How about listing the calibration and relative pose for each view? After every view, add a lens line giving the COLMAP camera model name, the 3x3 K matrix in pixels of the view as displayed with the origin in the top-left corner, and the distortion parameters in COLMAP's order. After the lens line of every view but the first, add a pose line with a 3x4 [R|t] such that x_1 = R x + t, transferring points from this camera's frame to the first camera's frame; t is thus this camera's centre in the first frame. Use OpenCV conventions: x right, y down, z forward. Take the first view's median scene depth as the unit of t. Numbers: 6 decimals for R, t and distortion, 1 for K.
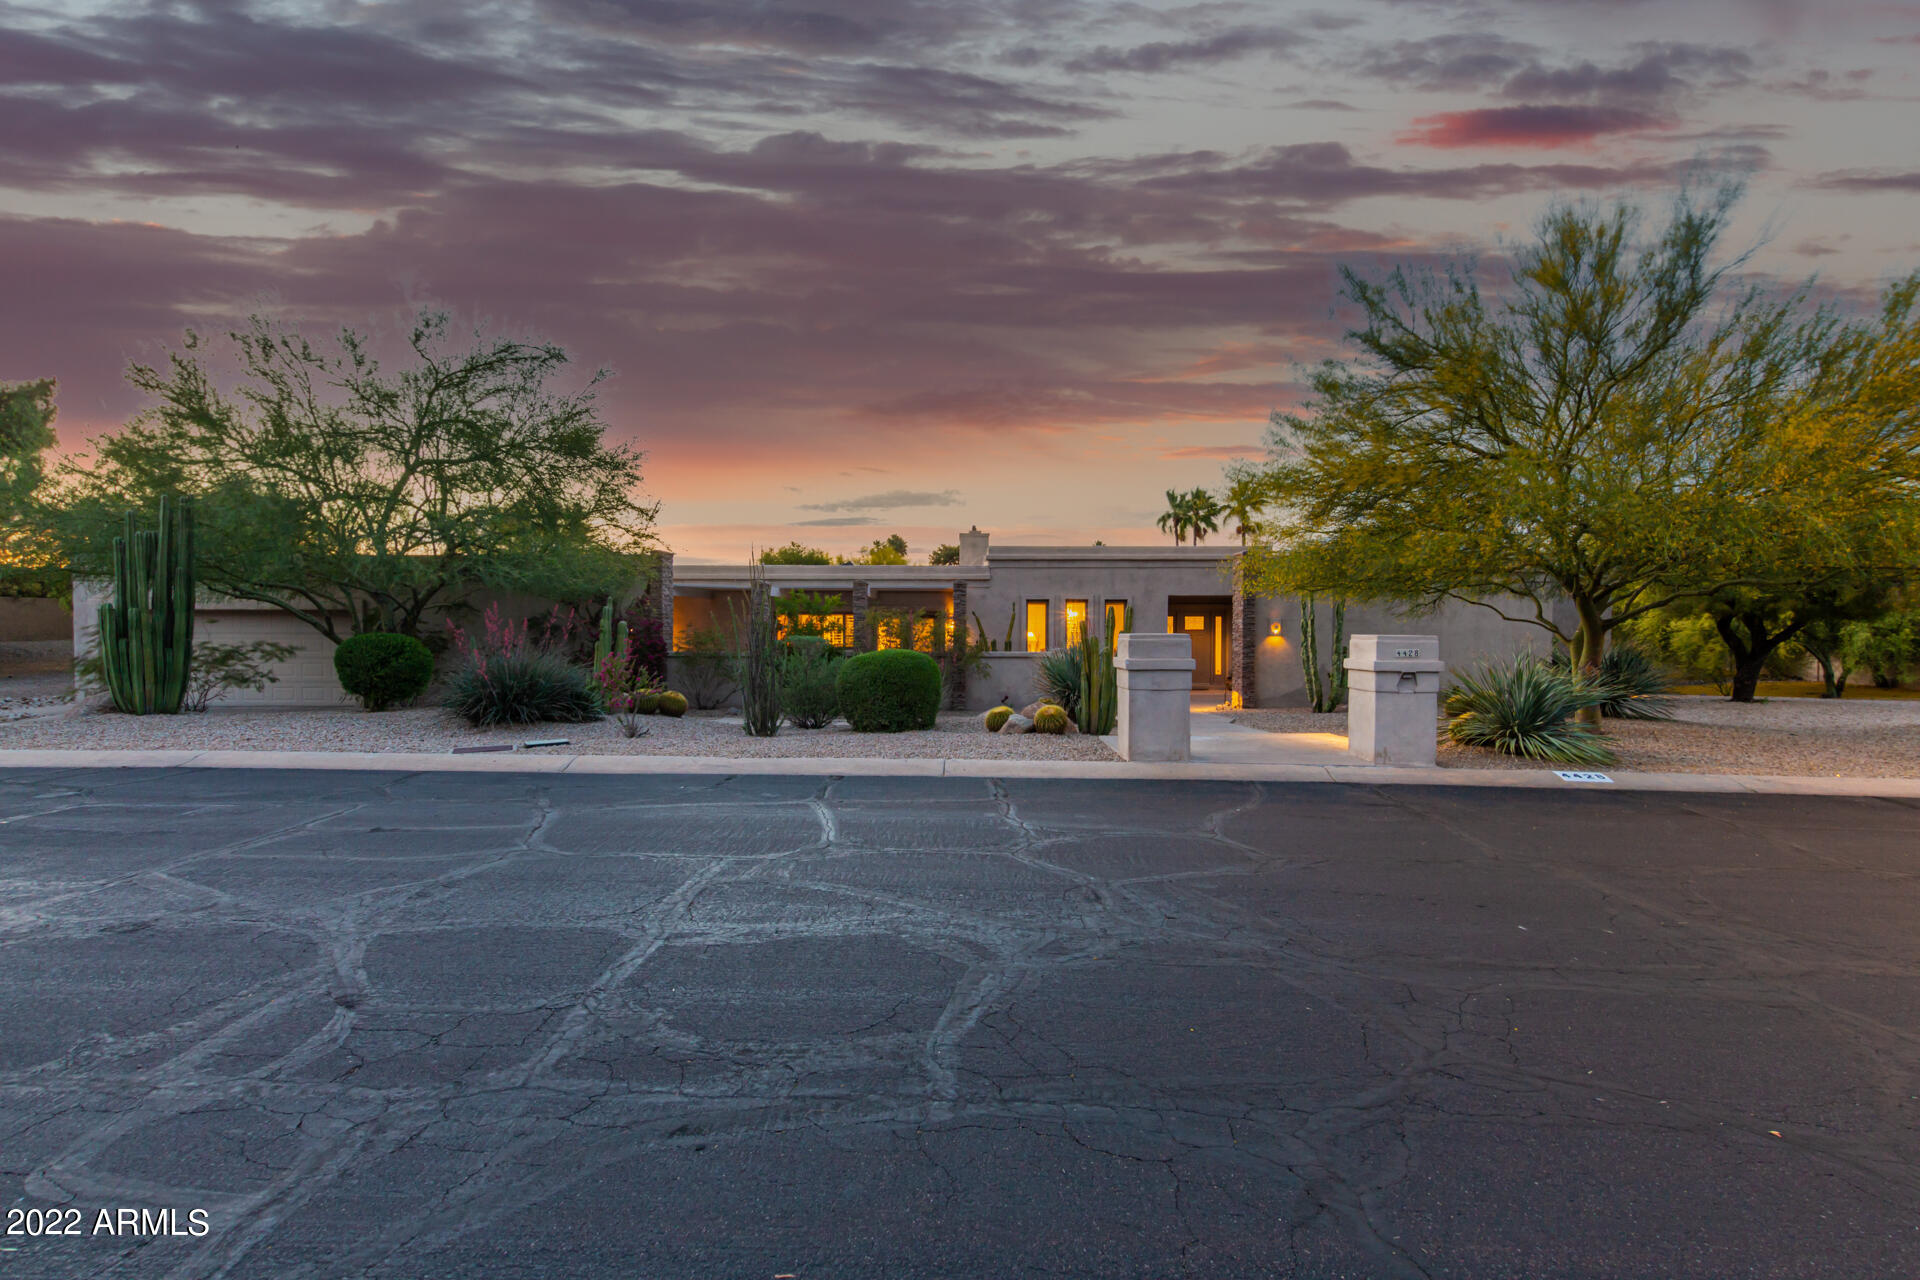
lens RADIAL K [[900.0, 0, 951.8], [0, 900.0, 630.9], [0, 0, 1]] dist [-0.000126, -0.000178]
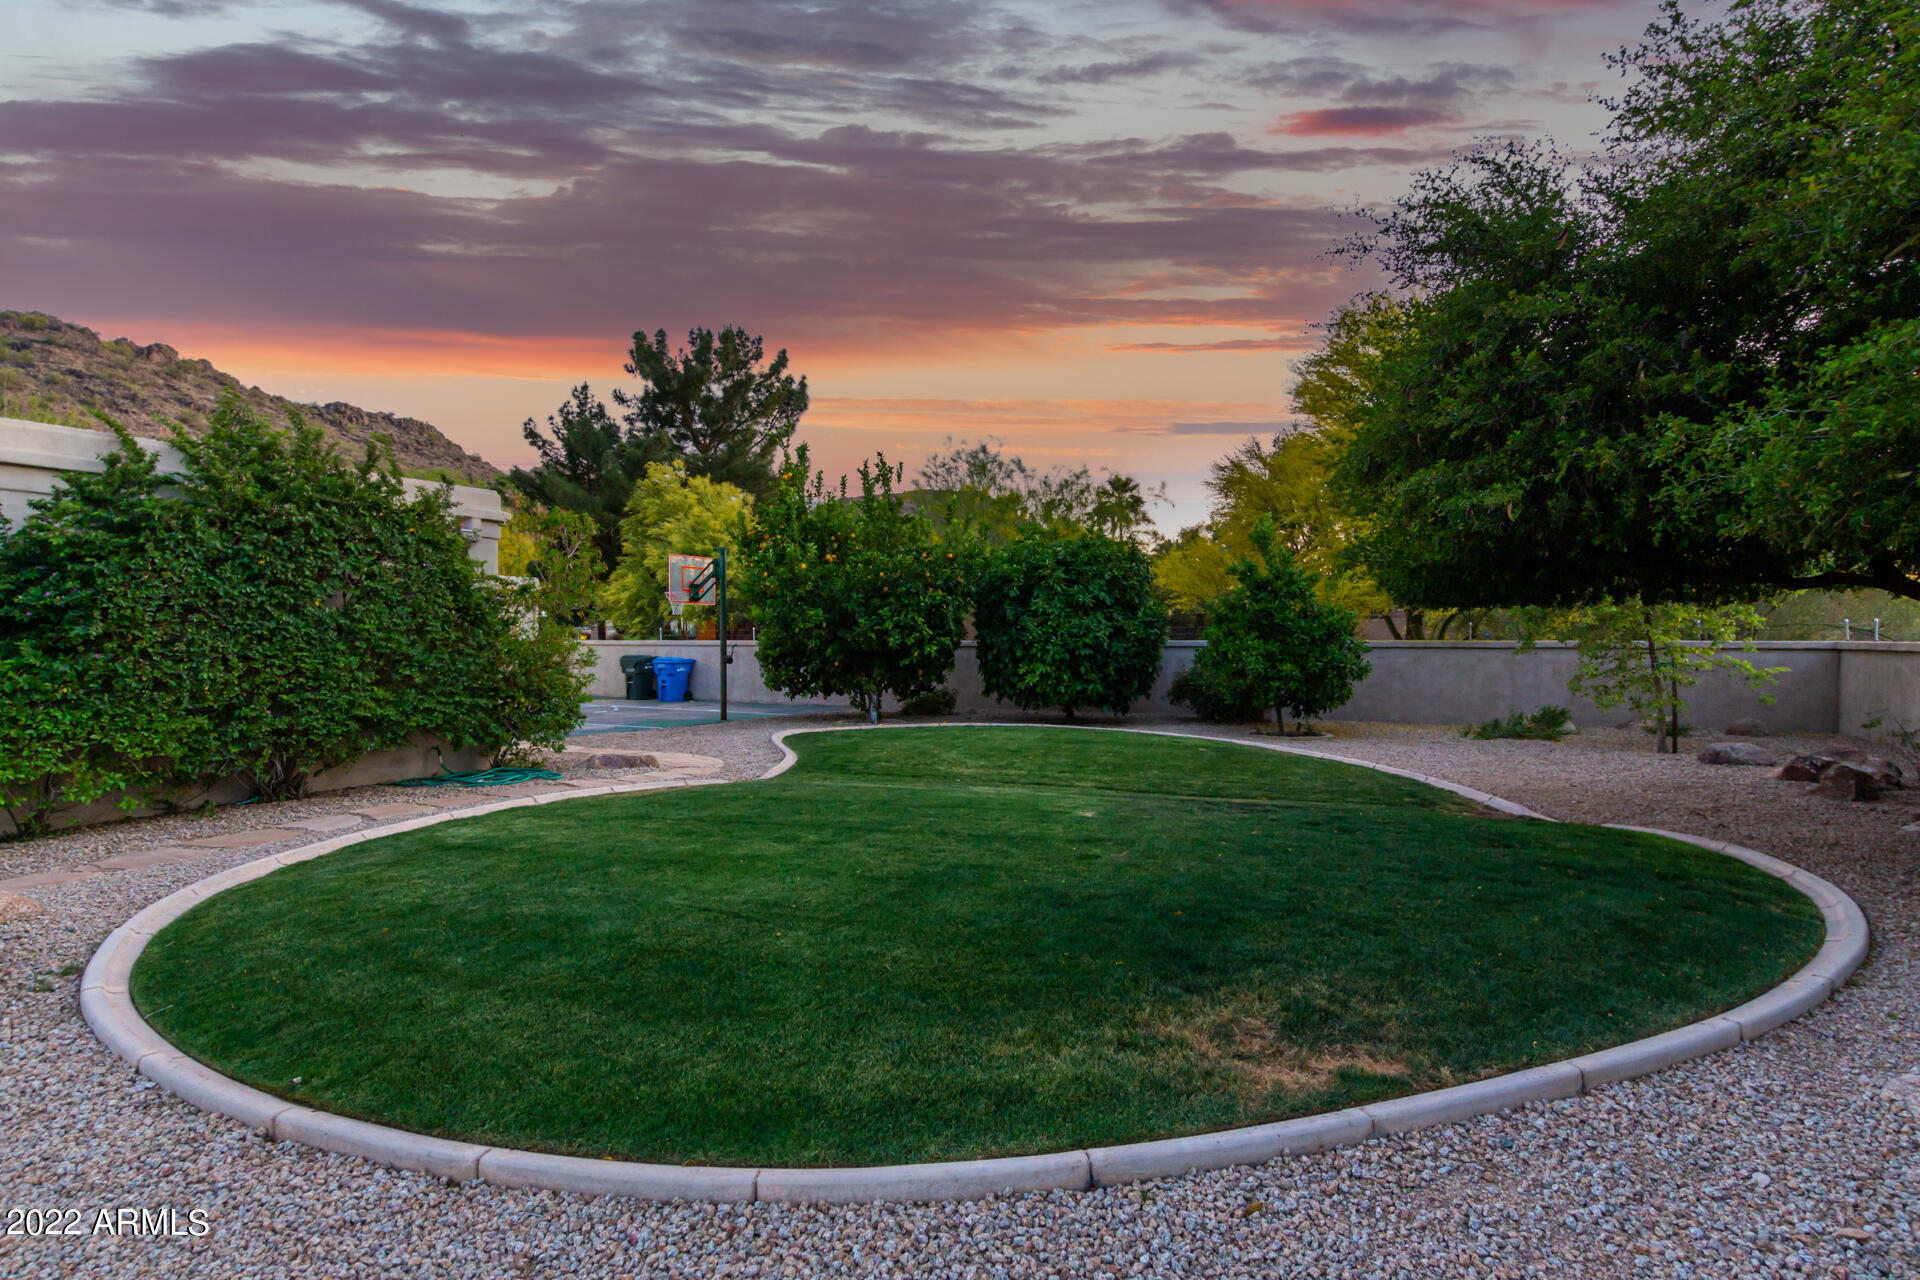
lens RADIAL K [[961.5, 0, 966.6], [0, 961.5, 642.5], [0, 0, 1]] dist [-0.000211, 0.000236]
pose [[0.999998, 0.001014, -0.001963, 0.017043], [-0.001021, 0.999994, -0.003220, 0.278059], [0.001960, 0.003222, 0.999993, -0.534967]]
